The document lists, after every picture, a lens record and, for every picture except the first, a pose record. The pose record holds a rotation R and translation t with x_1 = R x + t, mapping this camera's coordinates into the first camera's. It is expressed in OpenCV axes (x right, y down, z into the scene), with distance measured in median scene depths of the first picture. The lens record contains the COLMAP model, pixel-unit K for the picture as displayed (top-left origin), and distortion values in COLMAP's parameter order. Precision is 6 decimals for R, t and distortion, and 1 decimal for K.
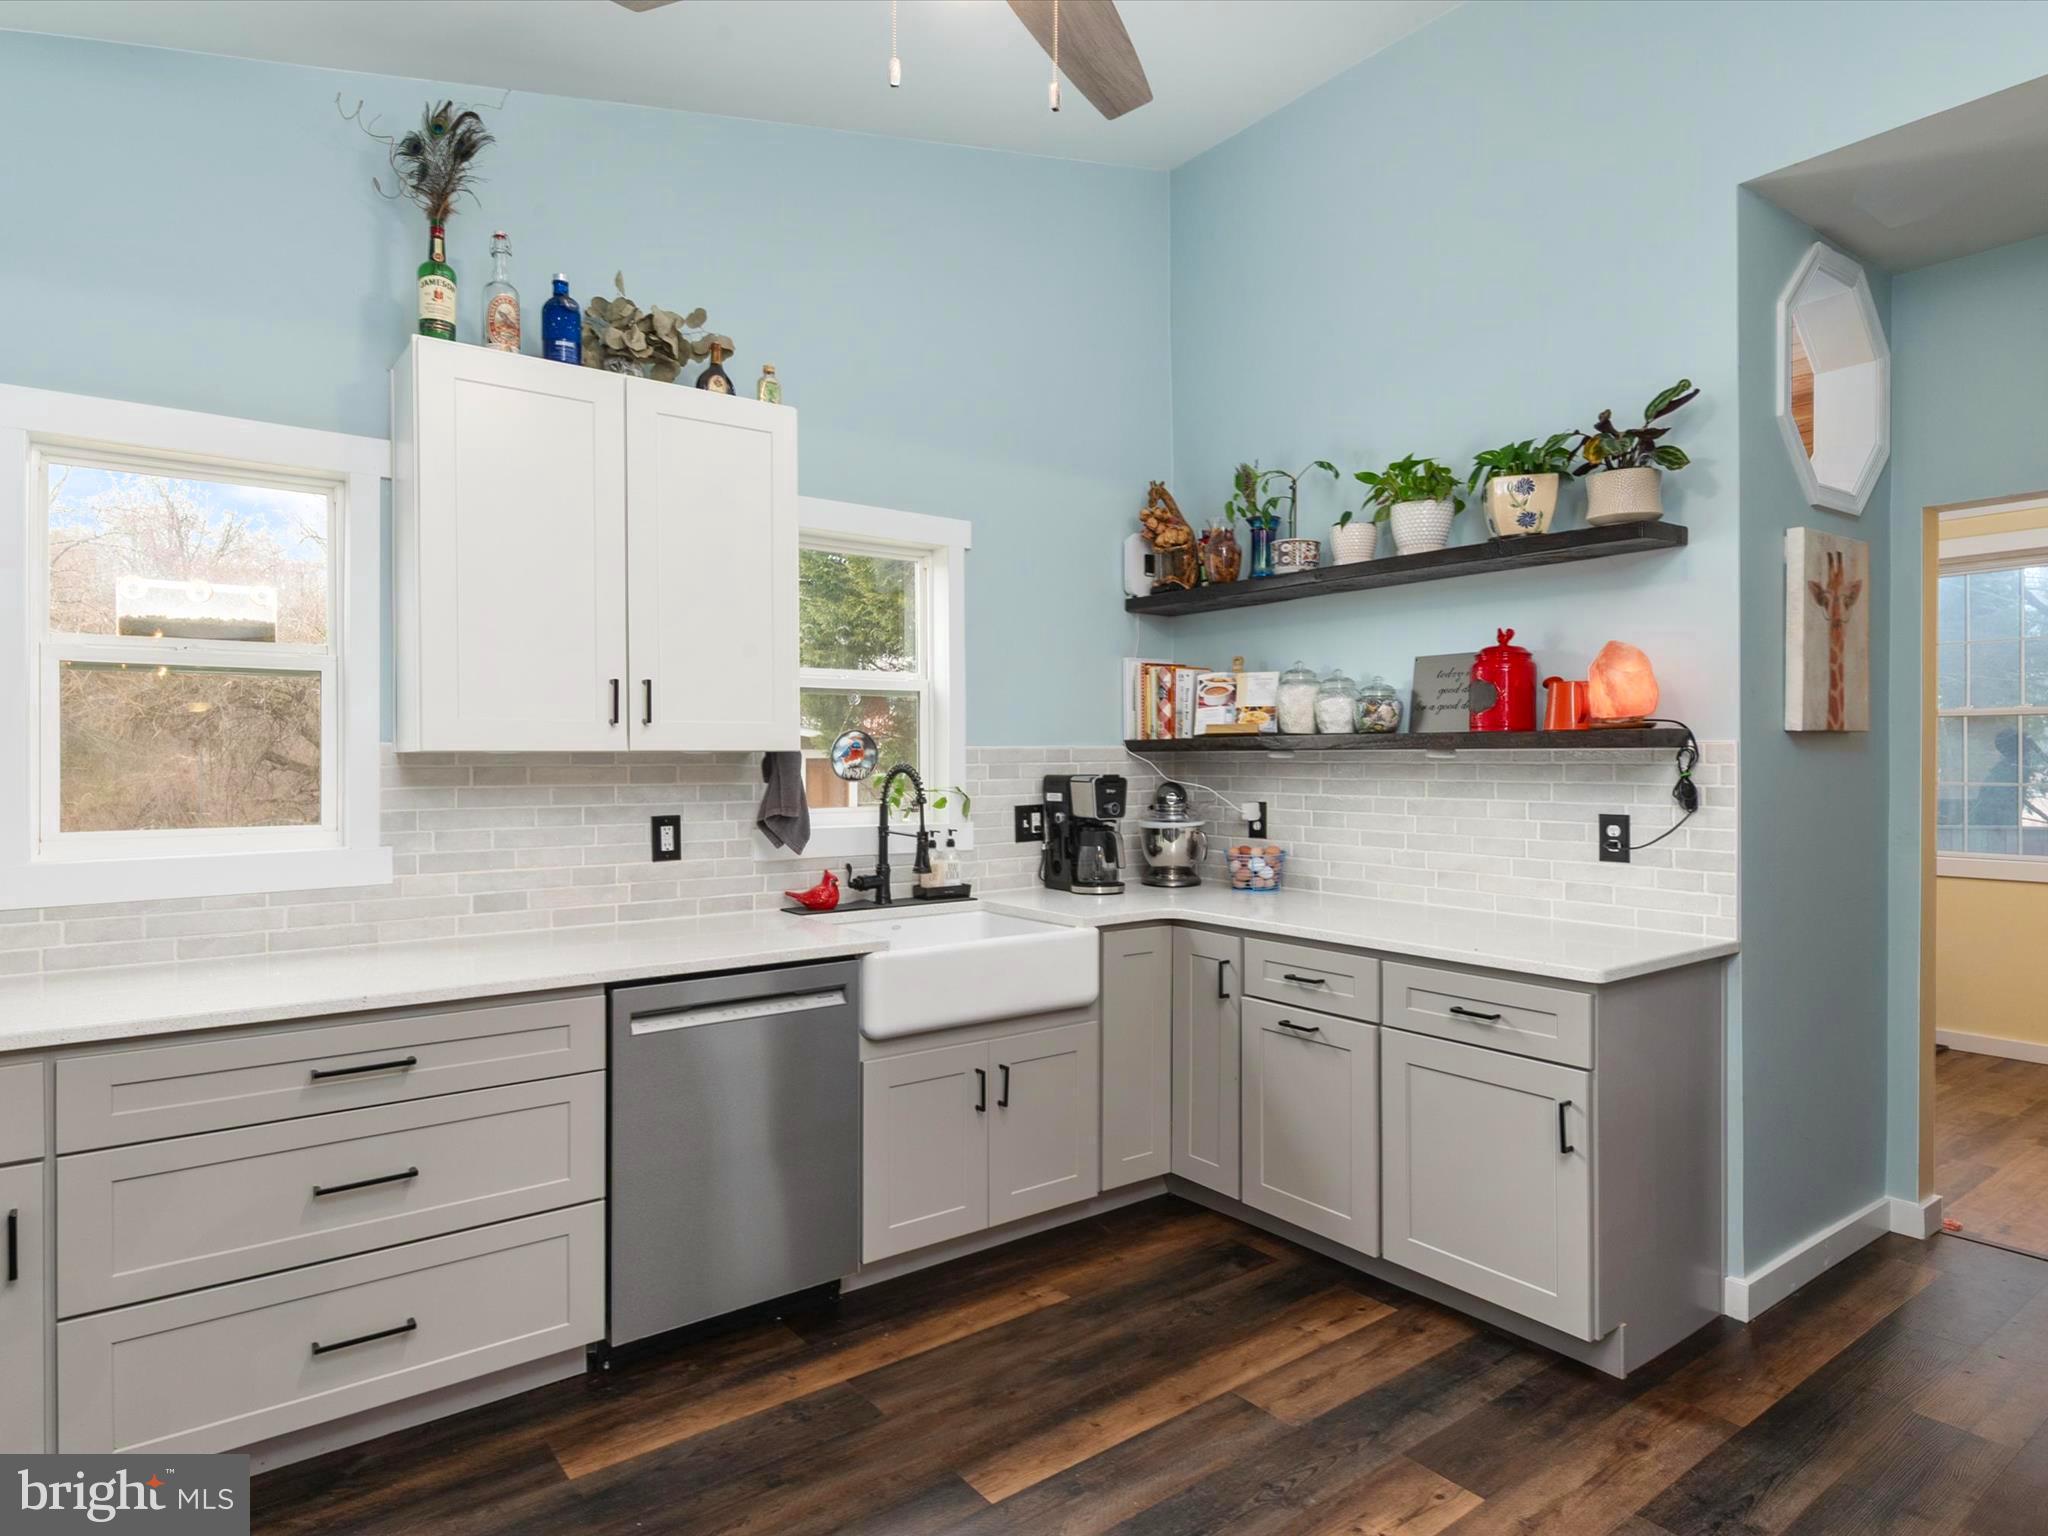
lens RADIAL K [[1174.2, 0, 1024.0], [0, 1174.2, 768.0], [0, 0, 1]] dist [0.000941, -0.003037]
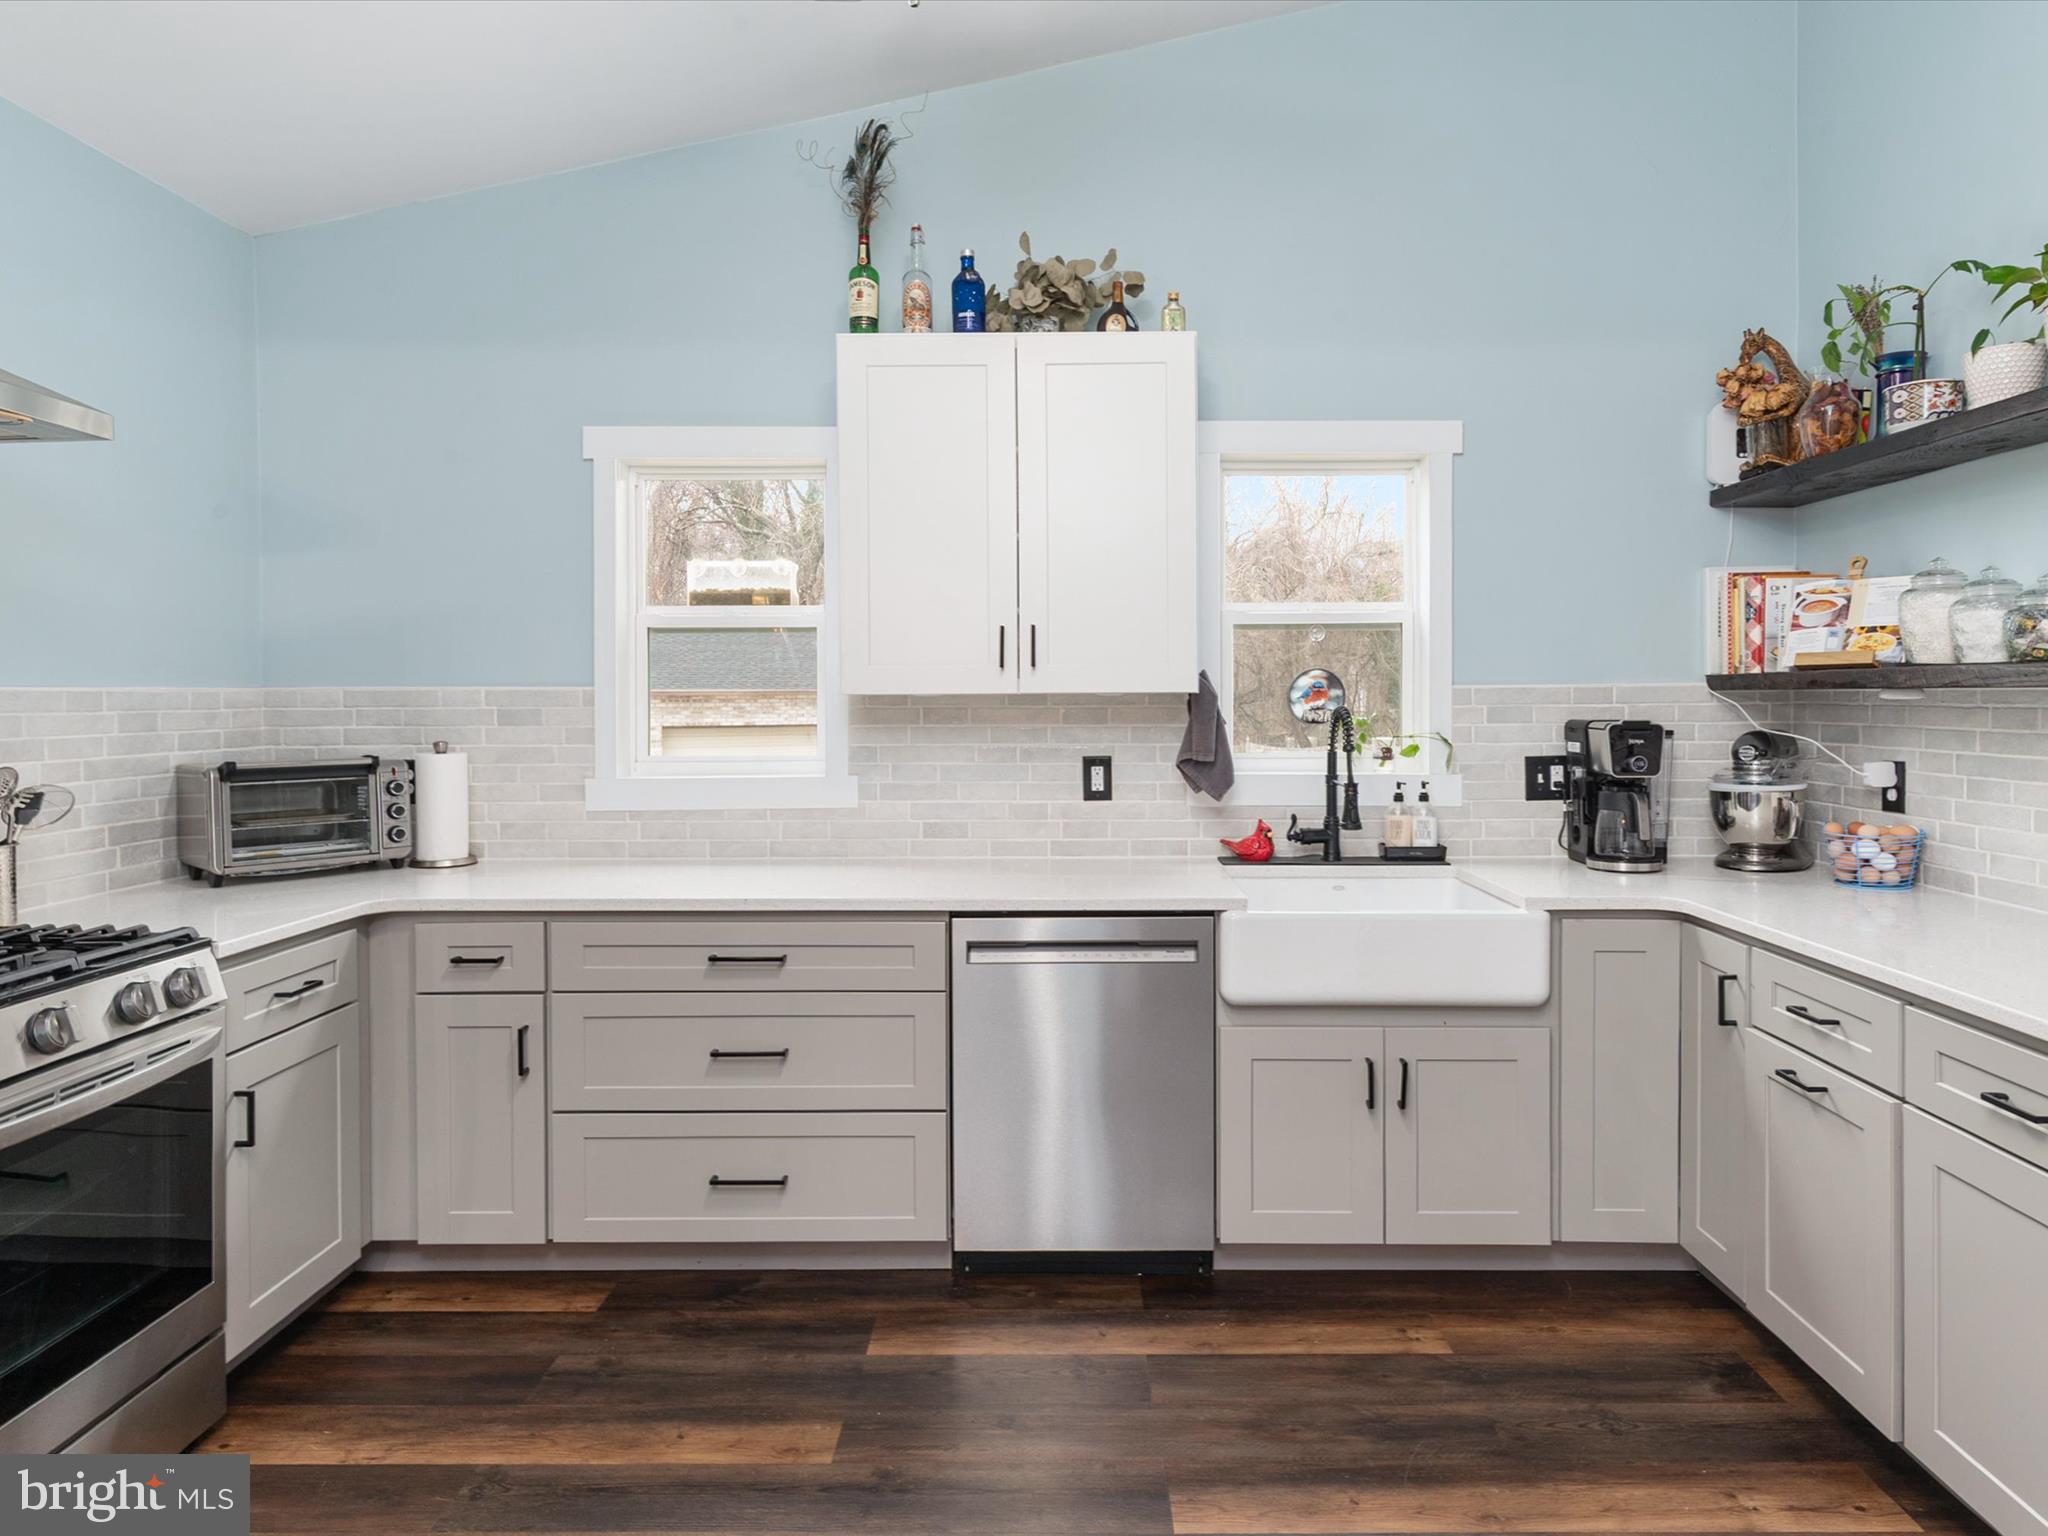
lens RADIAL K [[1217.5, 0, 1047.8], [0, 1217.5, 720.0], [0, 0, 1]] dist [0.002998, -0.003183]
pose [[0.791867, 0.011299, -0.610589, 0.308550], [-0.003147, 0.999891, 0.014421, -0.005914], [0.610685, -0.009498, 0.791817, 0.140151]]
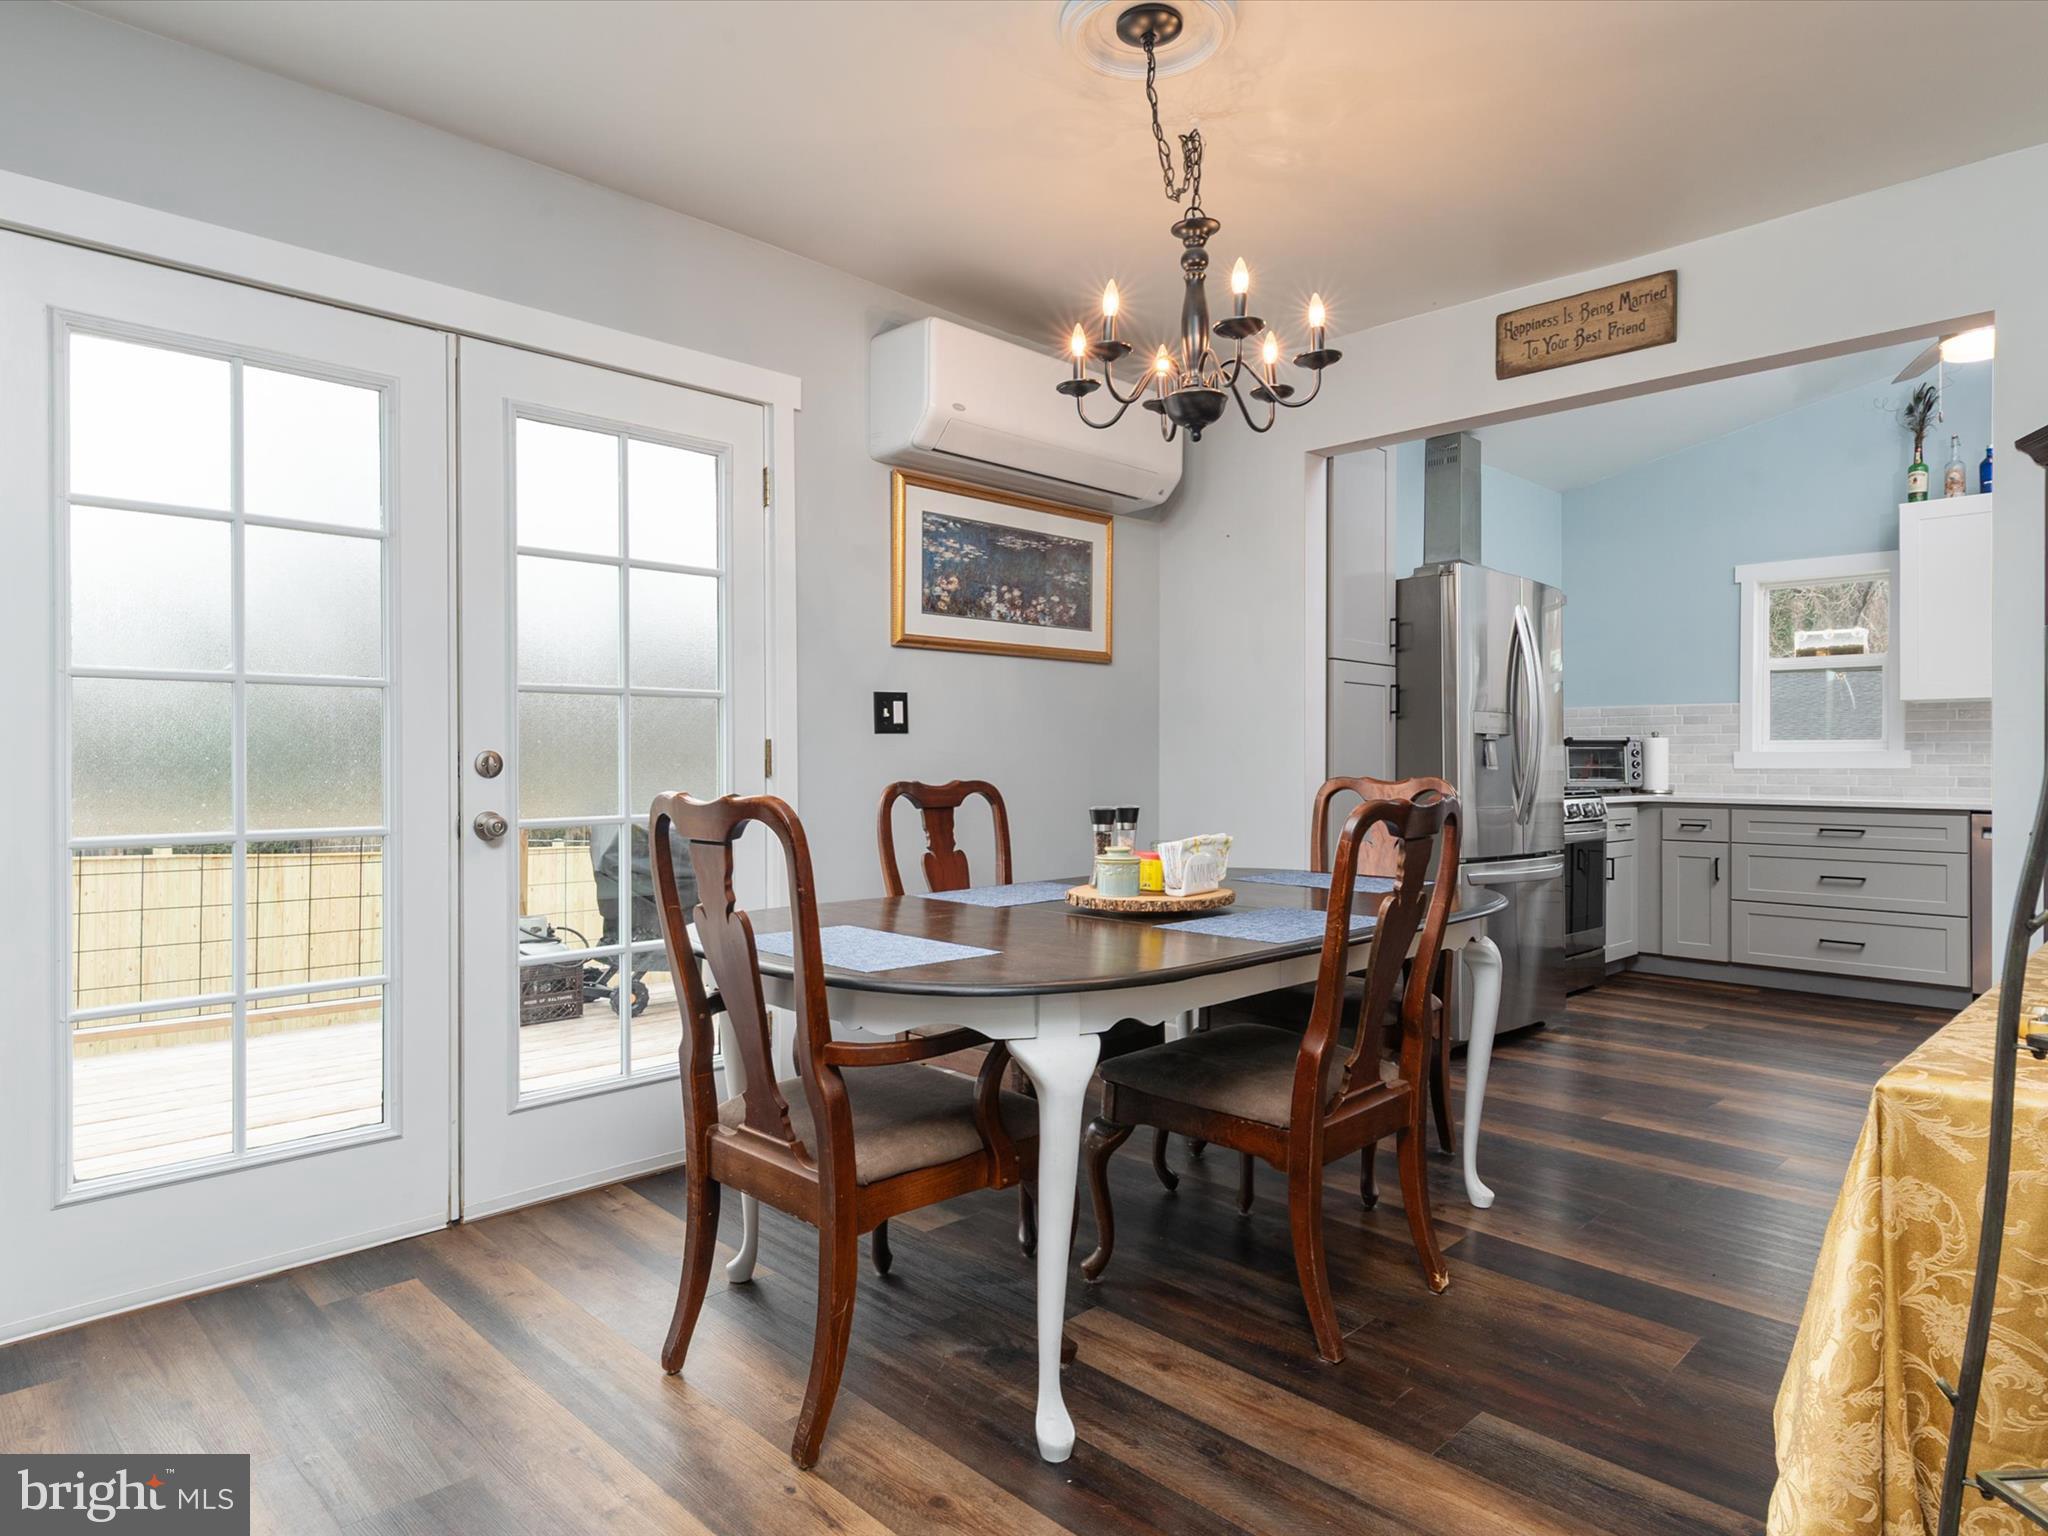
lens RADIAL K [[1232.2, 0, 1024.0], [0, 1232.2, 768.0], [0, 0, 1]] dist [0.015097, -0.001331]
pose [[0.140571, 0.002751, -0.990067, 1.208201], [-0.008997, 0.999958, 0.001501, 0.096878], [0.990030, 0.008697, 0.140590, -0.719875]]
